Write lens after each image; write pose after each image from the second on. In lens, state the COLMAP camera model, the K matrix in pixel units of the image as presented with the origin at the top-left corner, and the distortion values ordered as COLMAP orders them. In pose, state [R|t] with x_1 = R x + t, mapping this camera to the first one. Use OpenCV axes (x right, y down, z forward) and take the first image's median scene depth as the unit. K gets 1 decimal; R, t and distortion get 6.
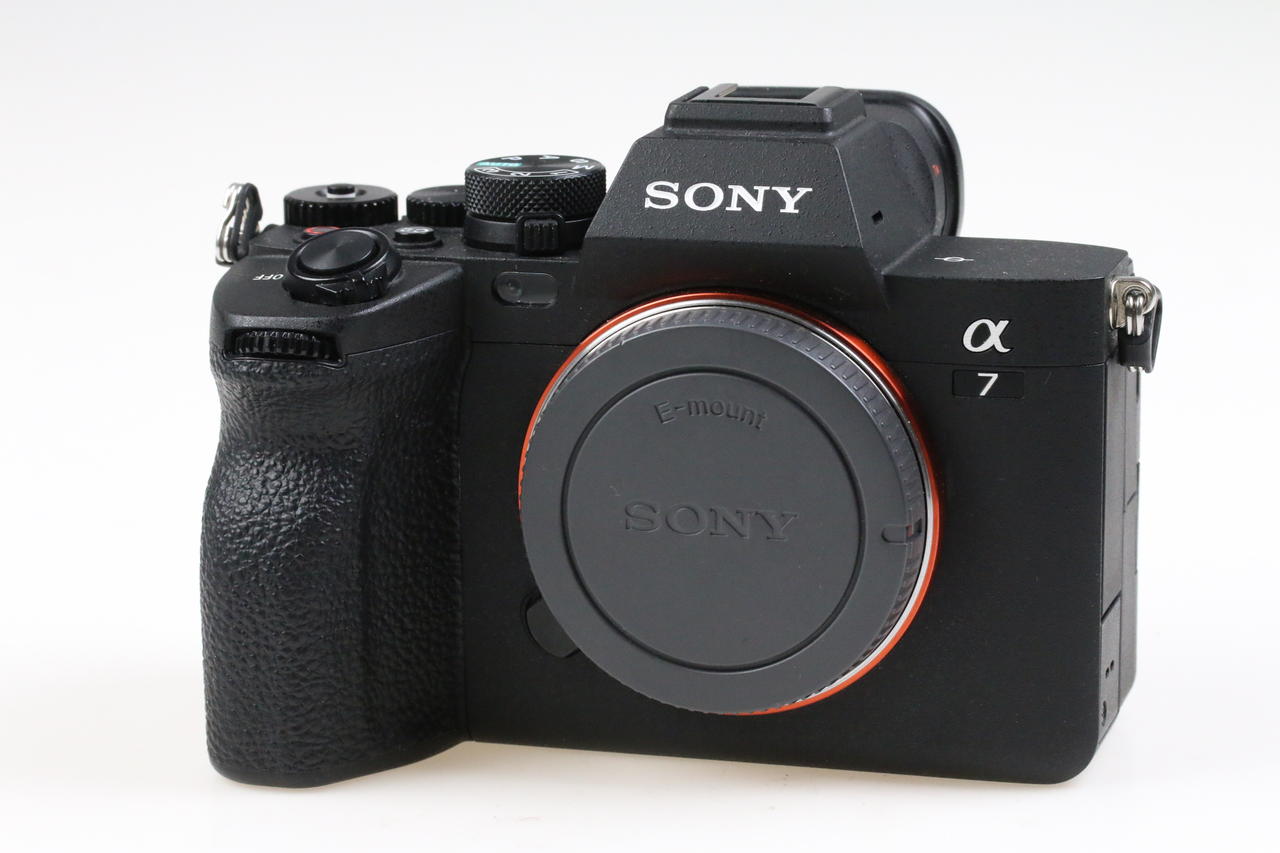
lens RADIAL K [[3493.3, 0, 640.0], [0, 3493.3, 426.5], [0, 0, 1]] dist [-0.041748, 28.109453]
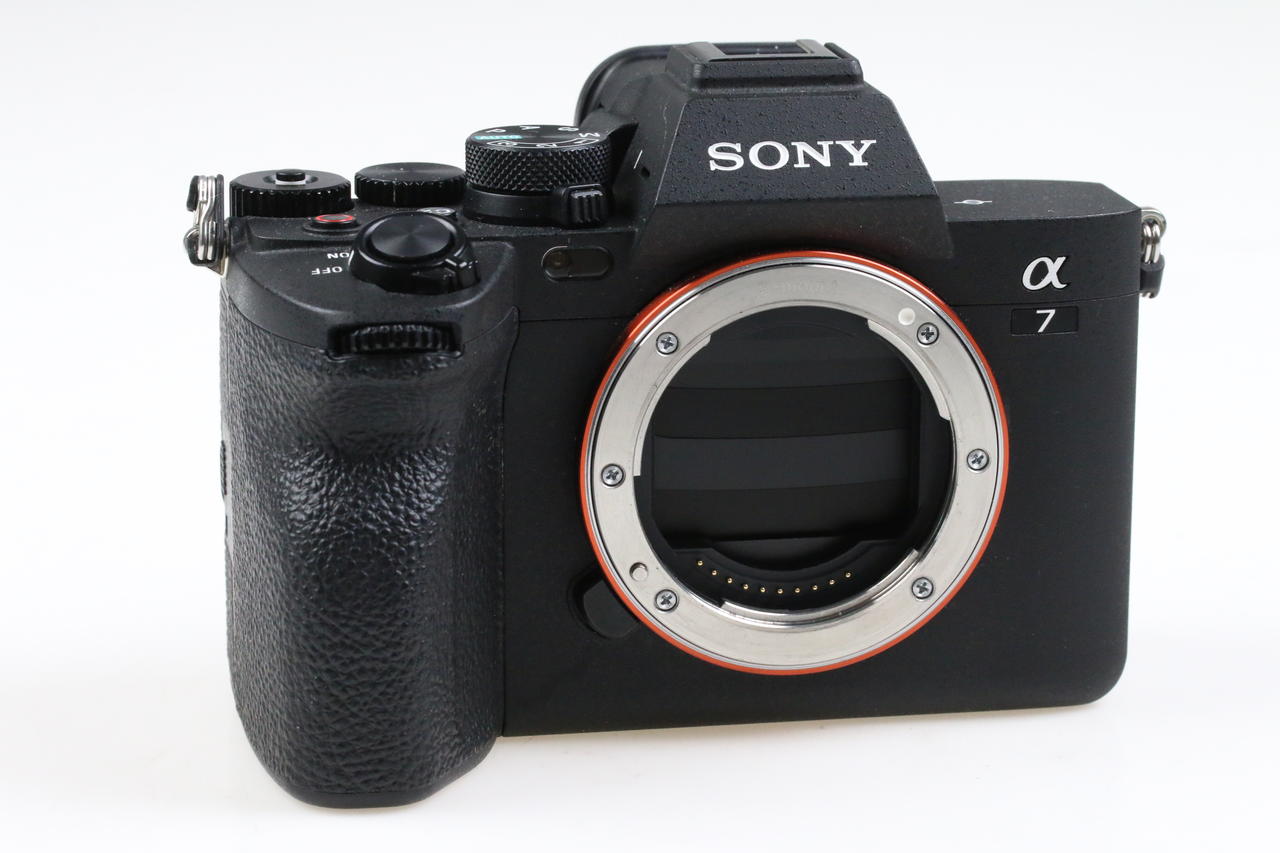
lens RADIAL K [[3493.3, 0, 640.0], [0, 3493.3, 426.5], [0, 0, 1]] dist [-0.041748, 28.109453]
pose [[0.906005, -0.091888, 0.413173, -0.431444], [0.087735, 0.995720, 0.029058, -0.021316], [-0.414074, 0.009923, 0.910189, 0.114092]]
